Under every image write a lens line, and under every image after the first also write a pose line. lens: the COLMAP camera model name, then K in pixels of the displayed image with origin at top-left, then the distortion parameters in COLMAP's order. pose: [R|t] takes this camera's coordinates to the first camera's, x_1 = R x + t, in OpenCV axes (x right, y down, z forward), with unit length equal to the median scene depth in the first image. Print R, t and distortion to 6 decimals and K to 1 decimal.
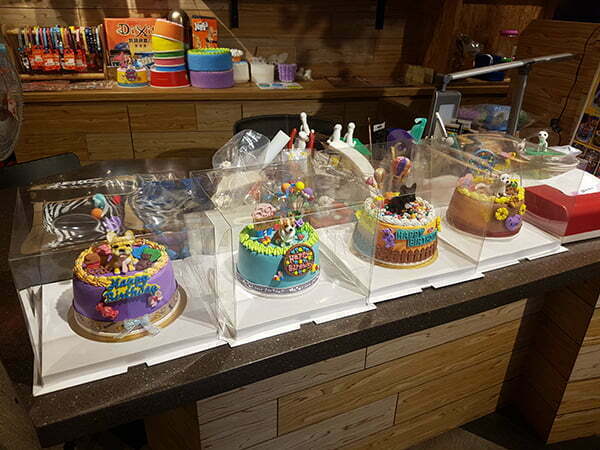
lens RADIAL K [[478.2, 0, 300.0], [0, 478.2, 225.0], [0, 0, 1]] dist [-0.006257, -0.040264]
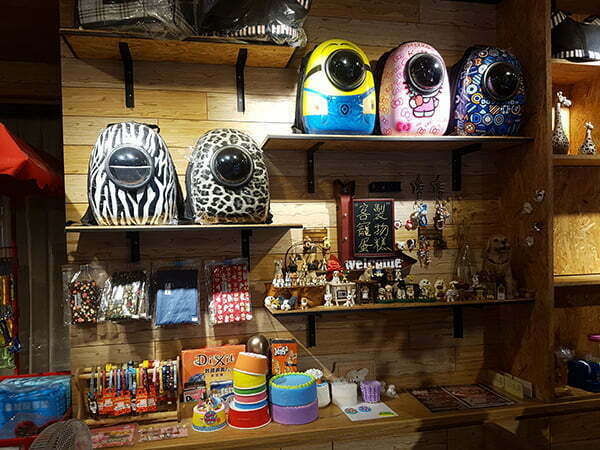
lens RADIAL K [[451.8, 0, 300.0], [0, 451.8, 225.0], [0, 0, 1]] dist [0.154204, -0.324879]
pose [[0.998509, -0.054009, 0.007885, -0.165018], [0.051492, 0.884201, -0.464259, -0.214167], [0.018102, 0.463973, 0.885664, 0.064296]]
